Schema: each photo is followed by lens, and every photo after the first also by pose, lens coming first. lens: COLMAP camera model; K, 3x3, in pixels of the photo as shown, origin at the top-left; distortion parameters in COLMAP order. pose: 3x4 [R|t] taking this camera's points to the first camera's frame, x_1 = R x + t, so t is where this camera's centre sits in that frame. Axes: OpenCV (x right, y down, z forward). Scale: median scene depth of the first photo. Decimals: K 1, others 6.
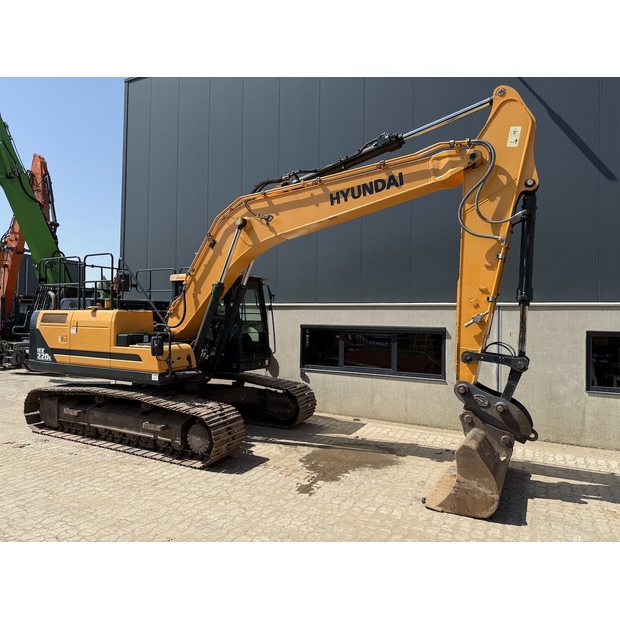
lens RADIAL K [[439.8, 0, 313.2], [0, 439.8, 307.5], [0, 0, 1]] dist [0.051097, -0.084574]
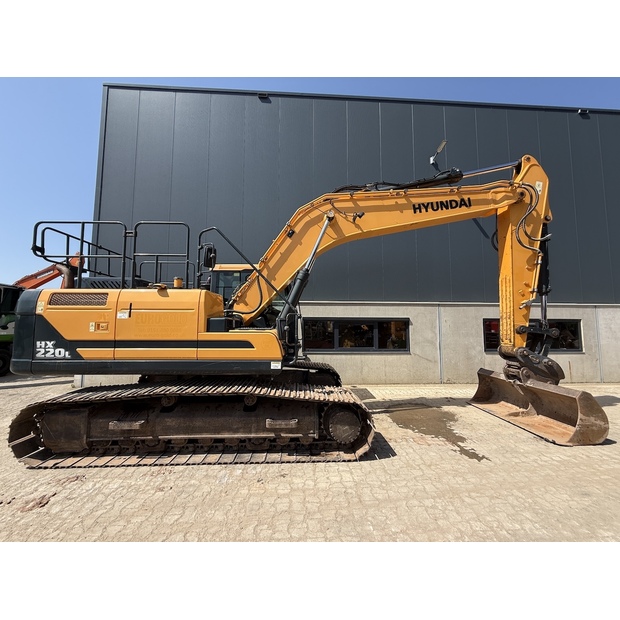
lens RADIAL K [[248.5, 0, 310.2], [0, 248.5, 308.2], [0, 0, 1]] dist [-0.001640, -0.000005]
pose [[0.863559, 0.025889, 0.503582, -0.513331], [-0.004656, 0.999048, -0.043377, 0.061851], [-0.504226, 0.035114, 0.862858, 0.506826]]
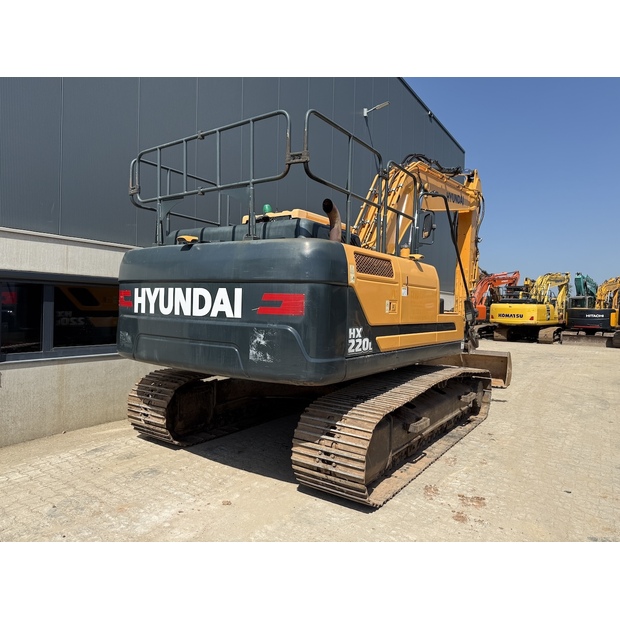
lens RADIAL K [[443.4, 0, 310.4], [0, 443.4, 299.9], [0, 0, 1]] dist [-0.001216, -0.004148]
pose [[0.119774, 0.002389, 0.992798, -1.215377], [-0.051657, 0.998658, 0.003829, 0.072622], [-0.991456, -0.051744, 0.119737, 1.128735]]
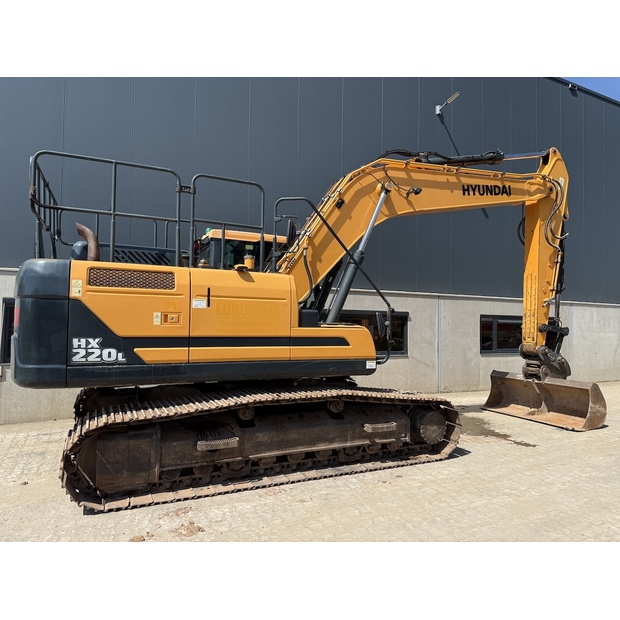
lens RADIAL K [[439.8, 0, 313.2], [0, 439.8, 307.5], [0, 0, 1]] dist [0.051097, -0.084574]
pose [[0.593672, 0.024259, 0.804342, -0.974566], [-0.031639, 0.999476, -0.006793, 0.061100], [-0.804085, -0.021415, 0.594128, 0.586436]]
